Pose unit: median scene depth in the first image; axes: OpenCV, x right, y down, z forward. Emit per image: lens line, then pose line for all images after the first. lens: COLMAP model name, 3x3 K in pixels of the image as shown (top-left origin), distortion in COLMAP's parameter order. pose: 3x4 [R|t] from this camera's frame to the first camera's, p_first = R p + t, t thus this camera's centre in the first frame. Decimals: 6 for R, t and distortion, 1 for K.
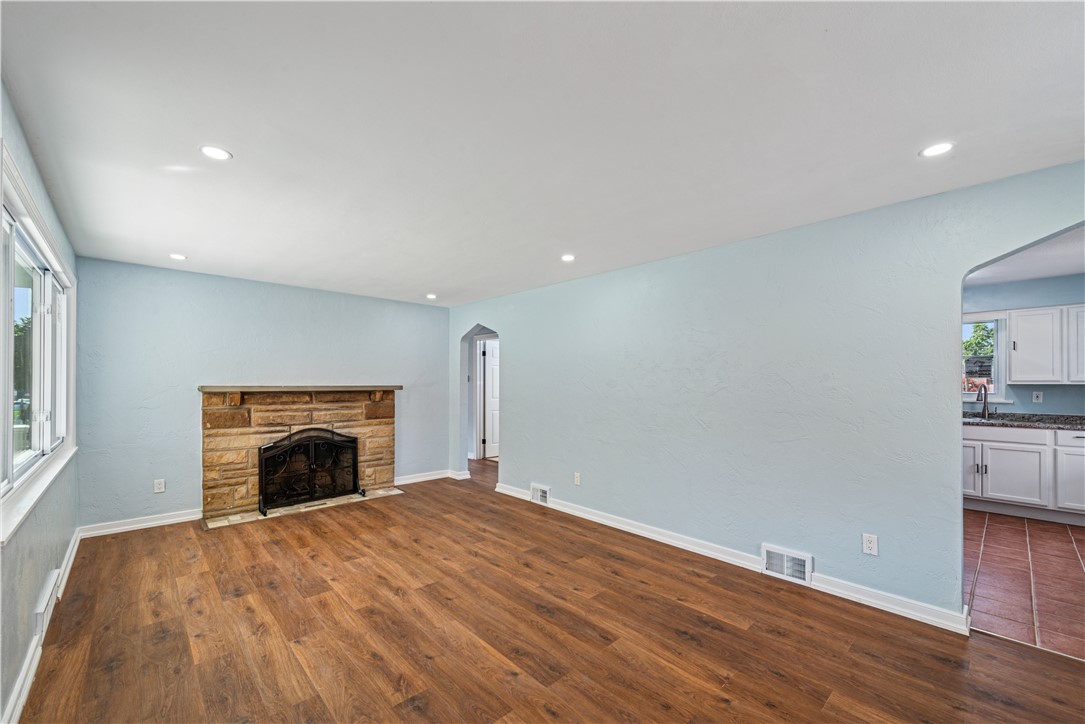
lens RADIAL K [[433.0, 0, 547.9], [0, 433.0, 372.6], [0, 0, 1]] dist [0.018303, -0.004771]
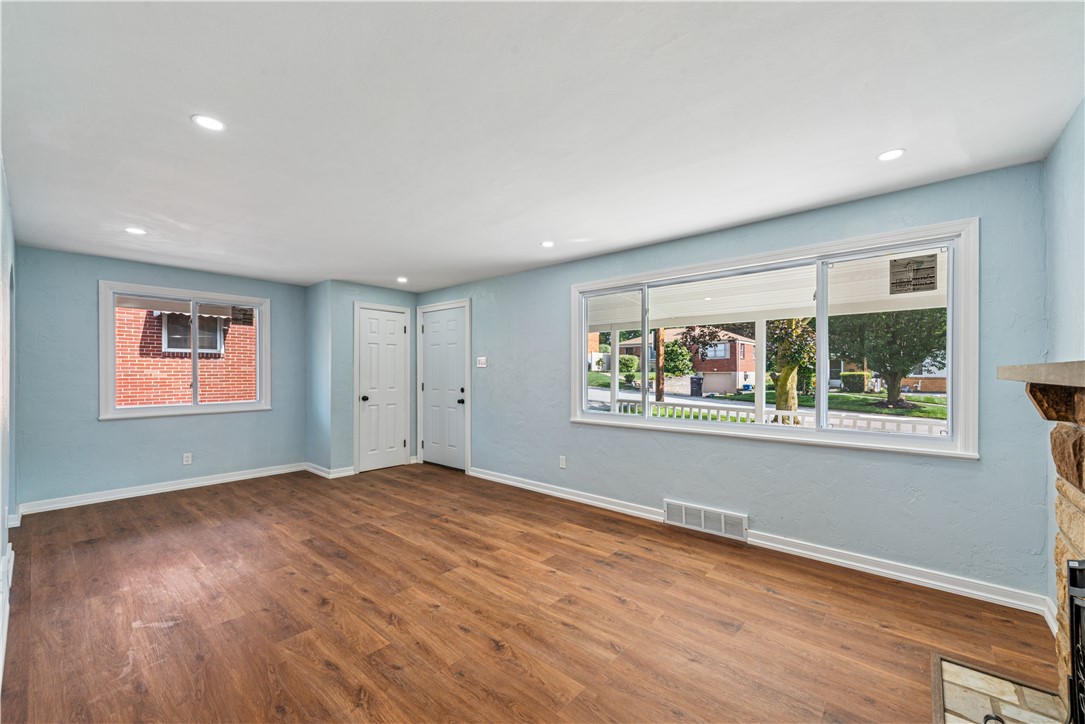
lens RADIAL K [[433.0, 0, 547.9], [0, 433.0, 372.6], [0, 0, 1]] dist [0.018303, -0.004771]
pose [[-0.994586, -0.004416, -0.103826, -0.258818], [-0.001925, 0.999708, -0.024082, 0.044904], [0.103903, -0.023752, -0.994304, 1.315954]]
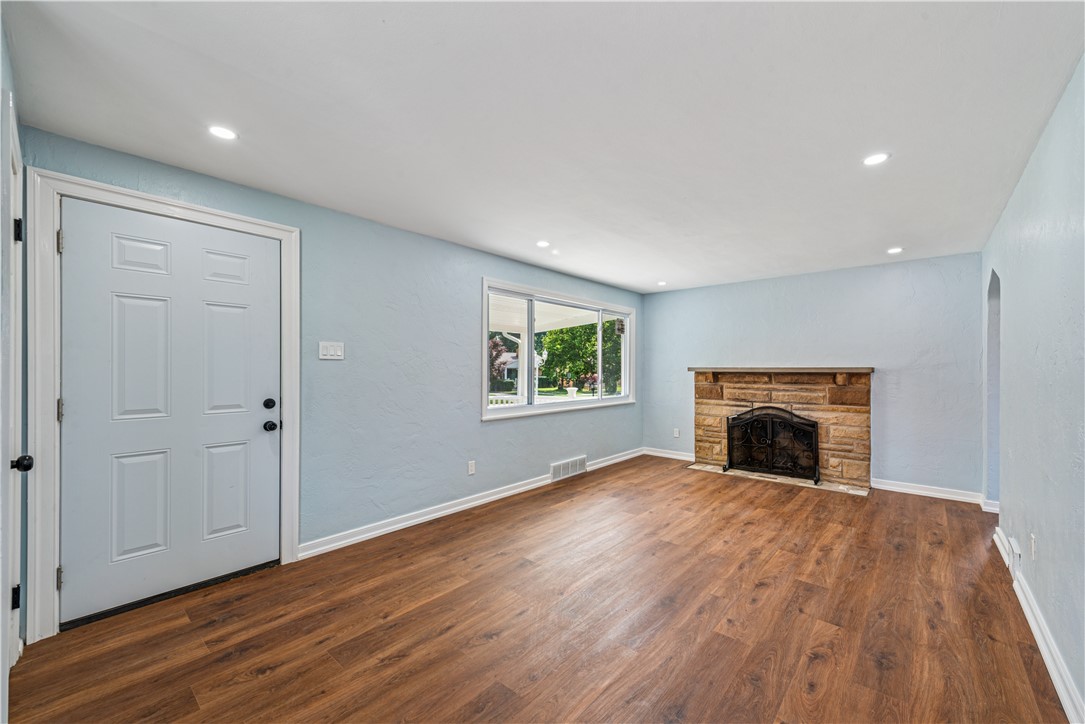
lens RADIAL K [[427.7, 0, 552.0], [0, 427.7, 368.0], [0, 0, 1]] dist [0.013676, -0.000196]
pose [[0.101086, -0.004681, -0.994867, 0.517708], [0.022470, 0.999745, -0.002421, 0.024742], [0.994624, -0.022110, 0.101166, 0.394445]]
